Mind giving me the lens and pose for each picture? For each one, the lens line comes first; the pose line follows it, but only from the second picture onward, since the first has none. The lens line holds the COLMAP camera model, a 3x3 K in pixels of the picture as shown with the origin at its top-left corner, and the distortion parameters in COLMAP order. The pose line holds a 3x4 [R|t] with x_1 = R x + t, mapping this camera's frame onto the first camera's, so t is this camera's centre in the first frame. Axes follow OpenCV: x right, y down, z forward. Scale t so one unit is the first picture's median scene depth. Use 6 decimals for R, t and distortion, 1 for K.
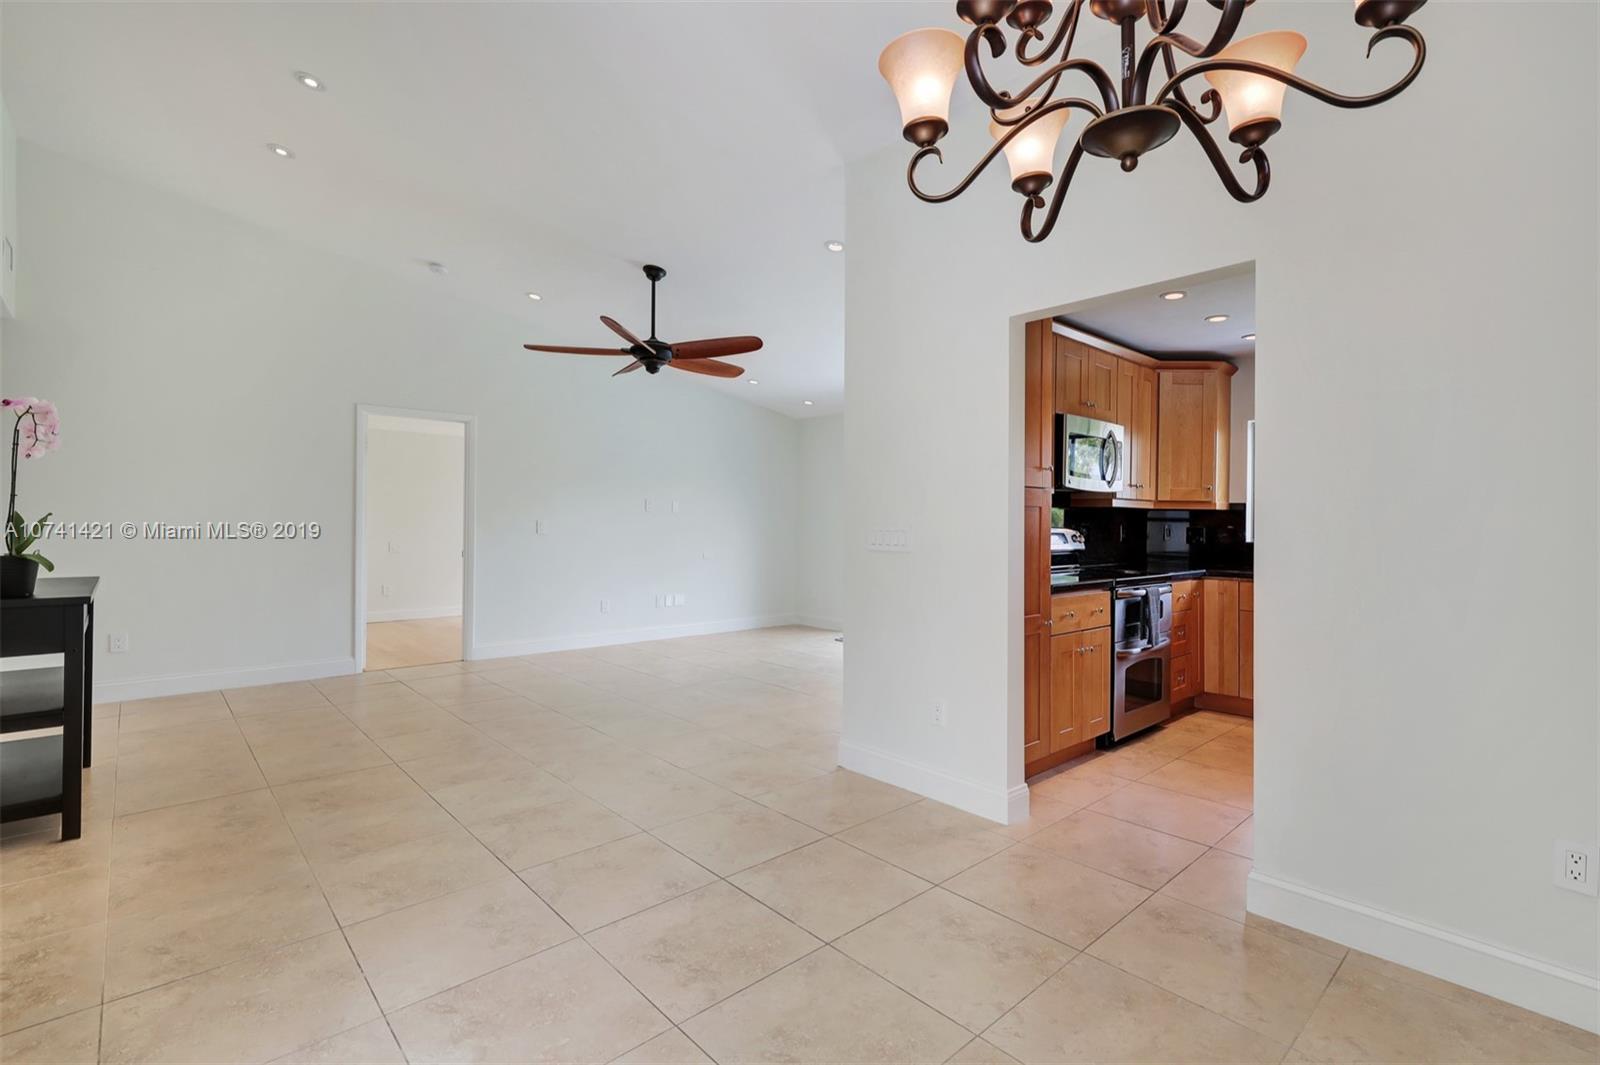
lens RADIAL K [[733.1, 0, 807.1], [0, 733.1, 520.2], [0, 0, 1]] dist [0.000109, -0.000149]
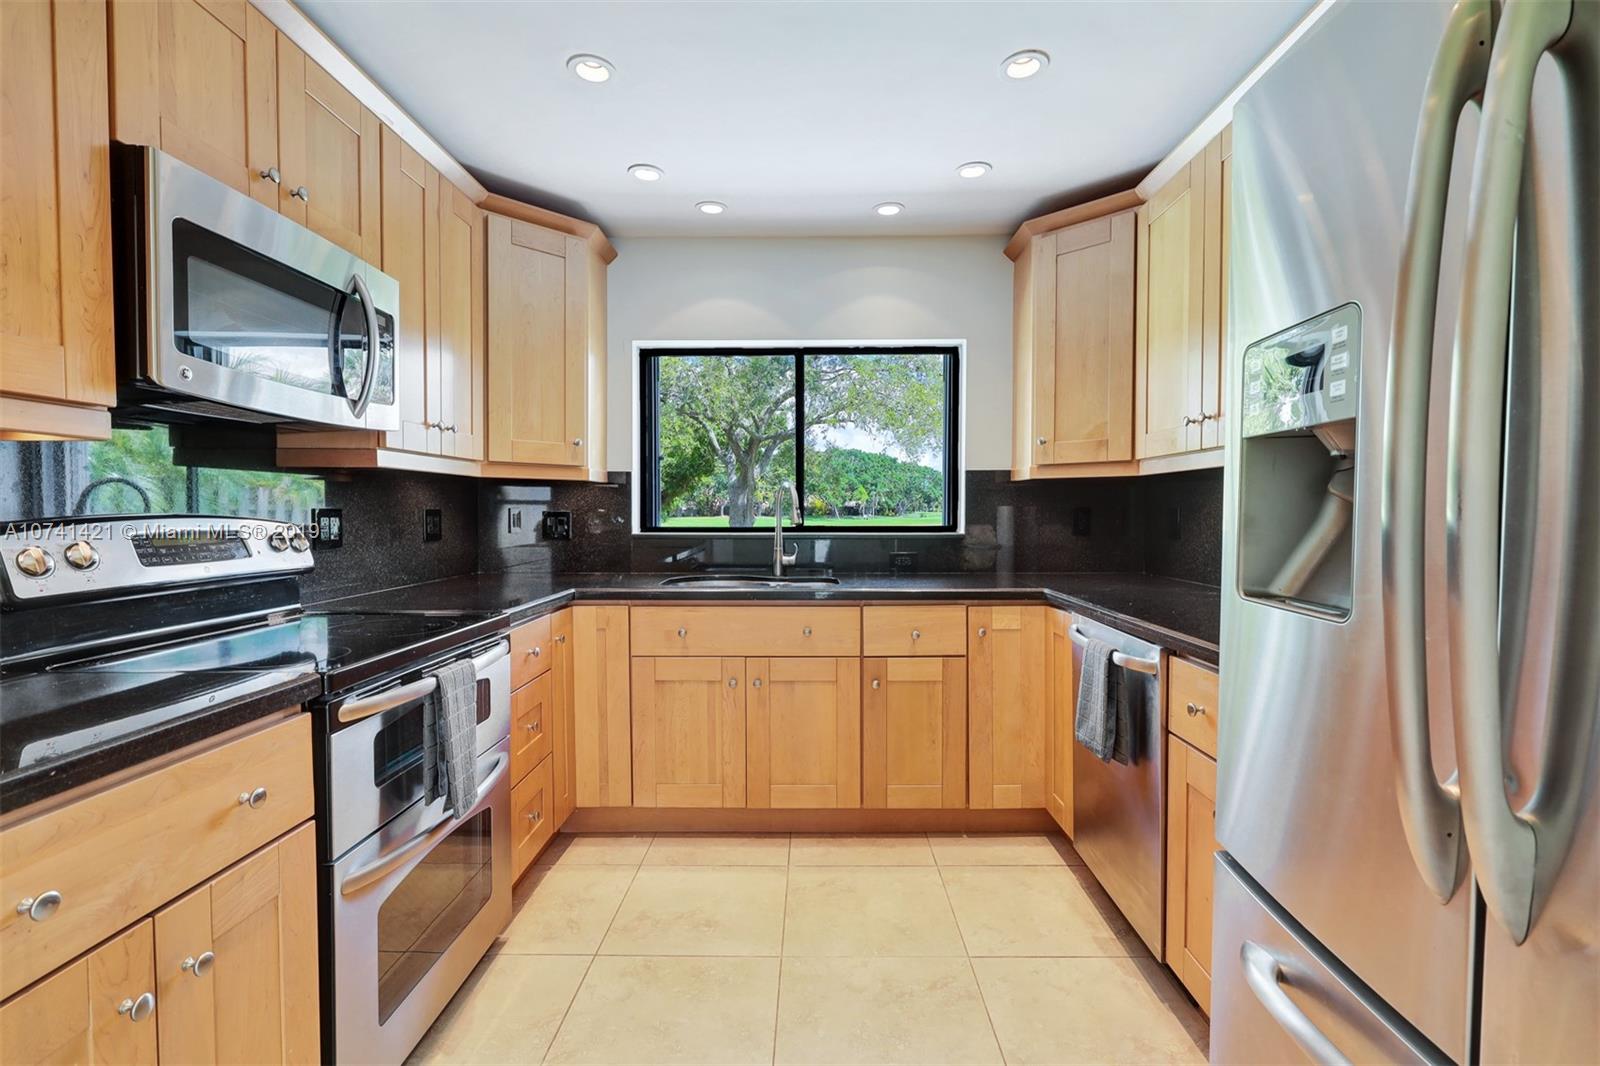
lens RADIAL K [[725.7, 0, 805.1], [0, 725.7, 531.0], [0, 0, 1]] dist [0.001285, 0.000276]
pose [[0.687321, -0.030415, 0.725717, 0.278076], [0.002921, 0.999231, 0.039112, 0.004062], [-0.726348, -0.024762, 0.686881, 0.519265]]
